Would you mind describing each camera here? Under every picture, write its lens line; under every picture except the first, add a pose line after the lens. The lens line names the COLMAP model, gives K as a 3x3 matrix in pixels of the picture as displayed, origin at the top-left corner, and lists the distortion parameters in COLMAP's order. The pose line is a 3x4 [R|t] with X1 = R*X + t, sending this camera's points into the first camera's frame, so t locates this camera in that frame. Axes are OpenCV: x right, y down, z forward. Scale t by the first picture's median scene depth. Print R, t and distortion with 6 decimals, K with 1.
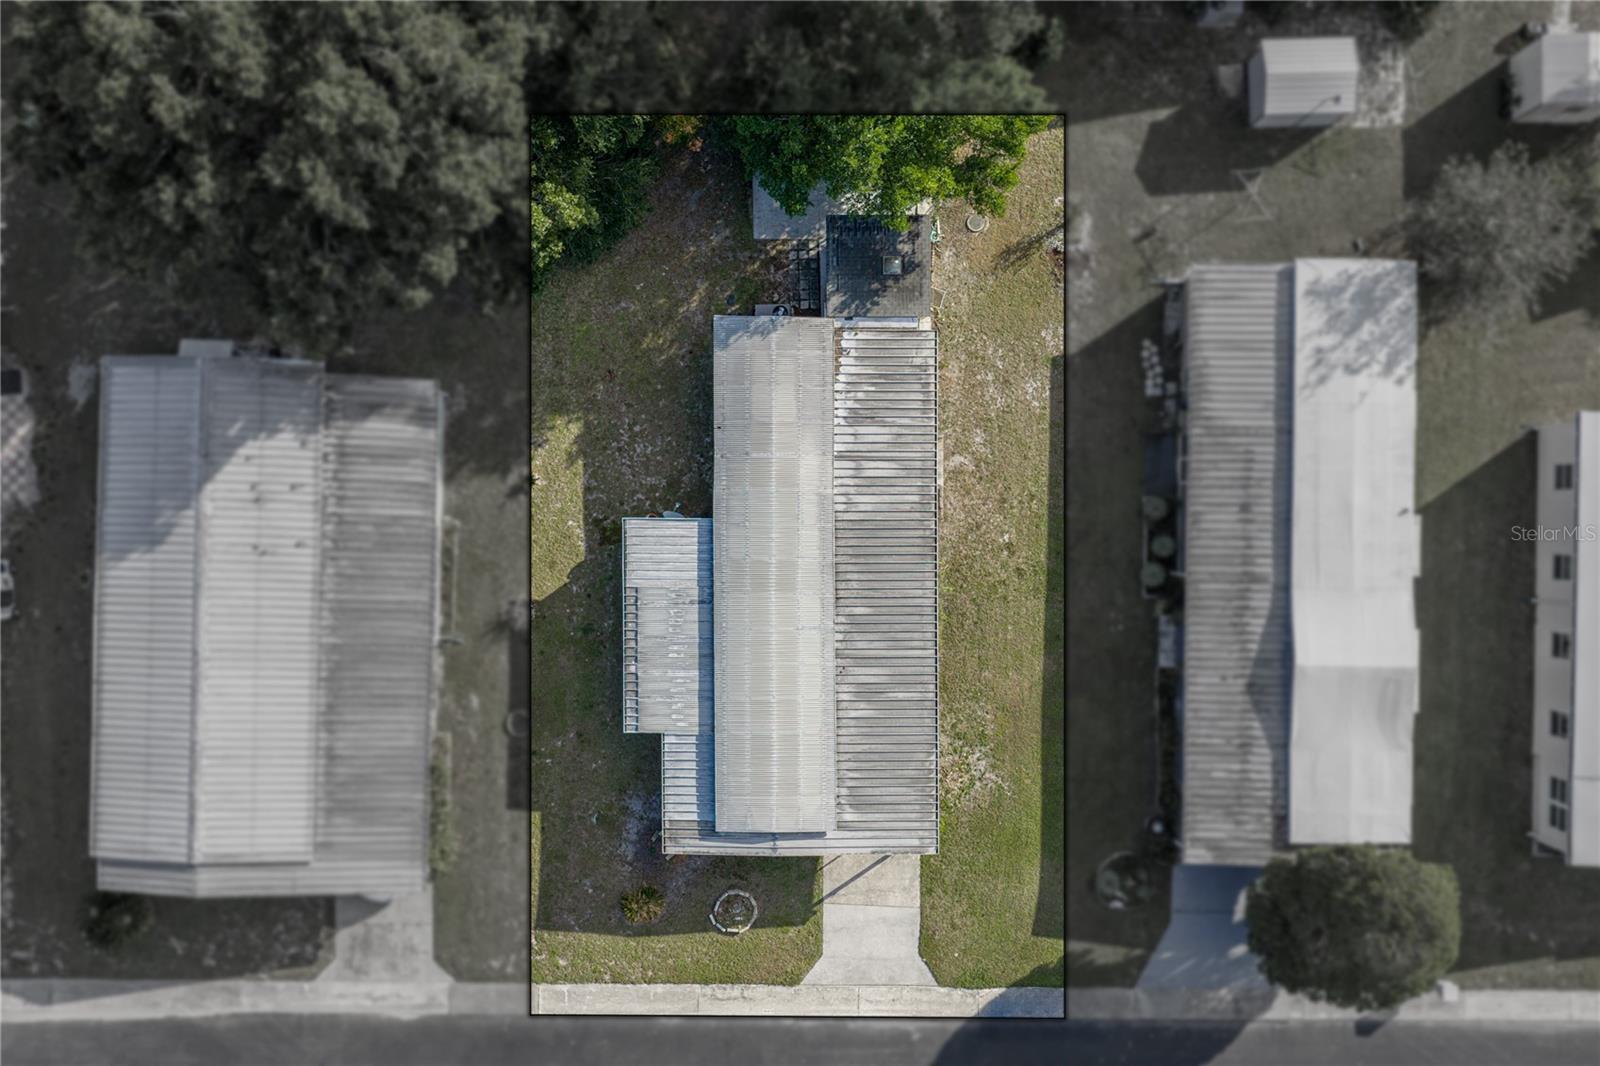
lens RADIAL K [[1380.3, 0, 804.5], [0, 1380.3, 508.8], [0, 0, 1]] dist [0.008158, -0.010933]
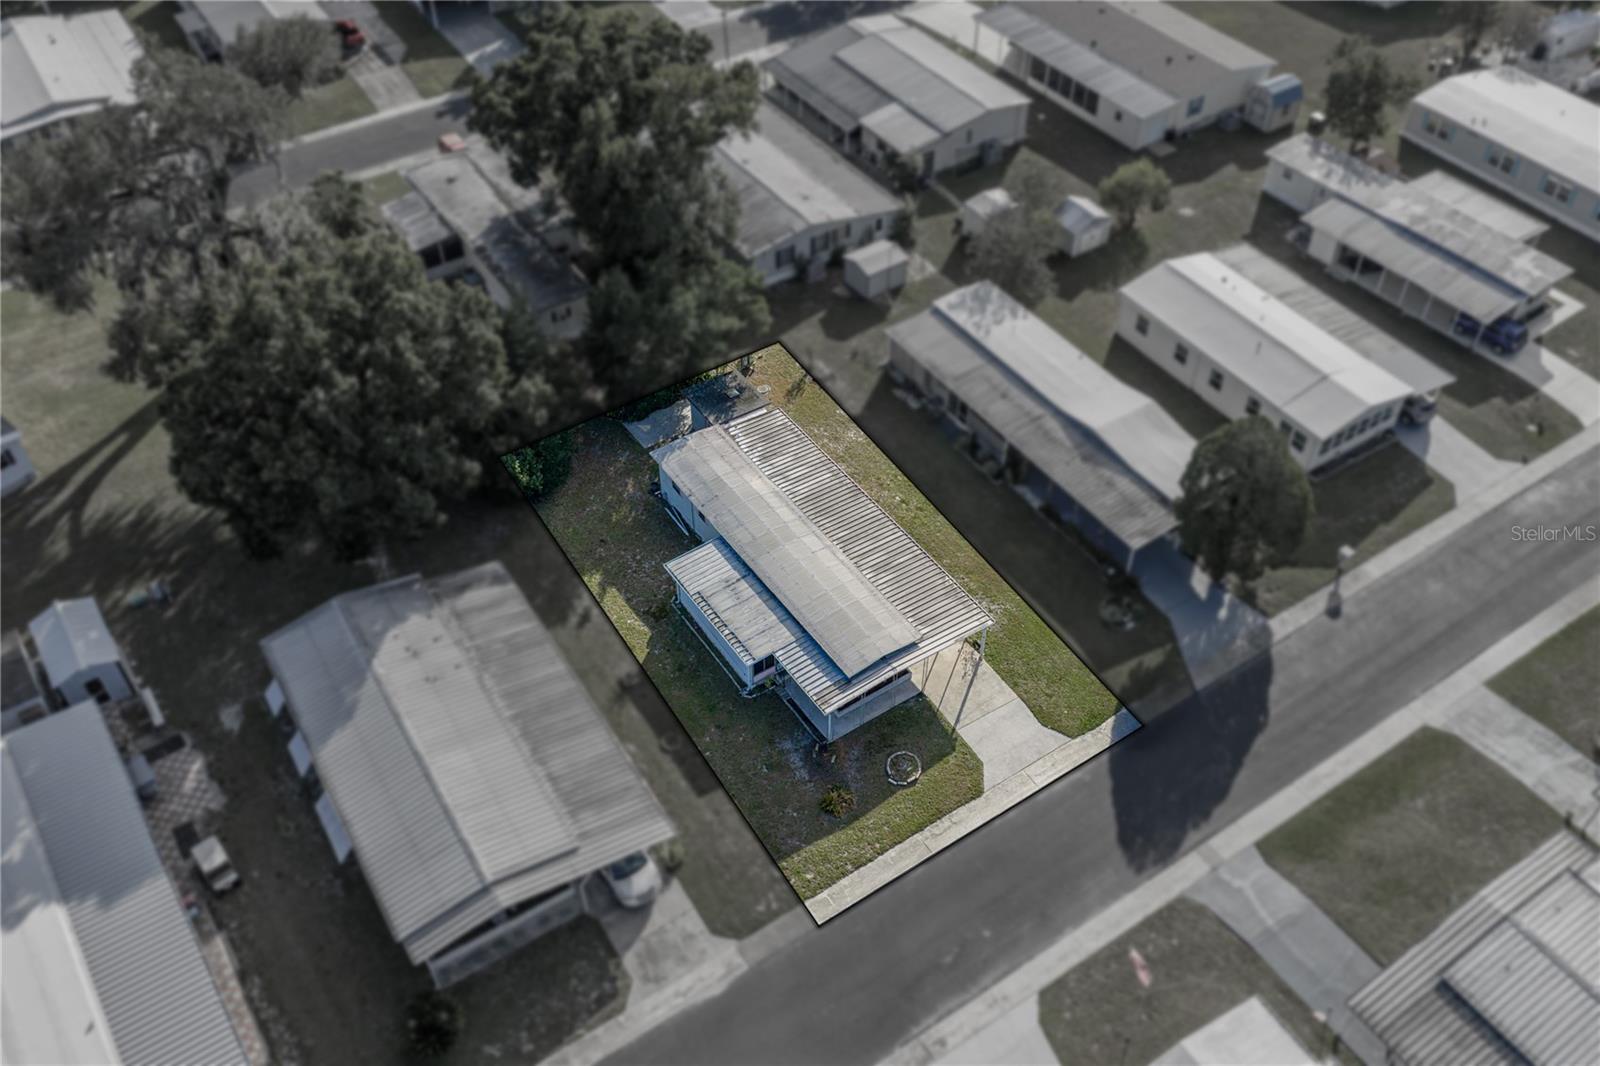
lens RADIAL K [[1380.3, 0, 804.5], [0, 1380.3, 508.8], [0, 0, 1]] dist [0.008158, -0.010933]
pose [[0.828616, -0.395821, 0.395881, -0.513452], [0.559817, 0.584391, -0.587446, 0.823866], [0.001174, 0.708387, 0.705823, -0.017175]]
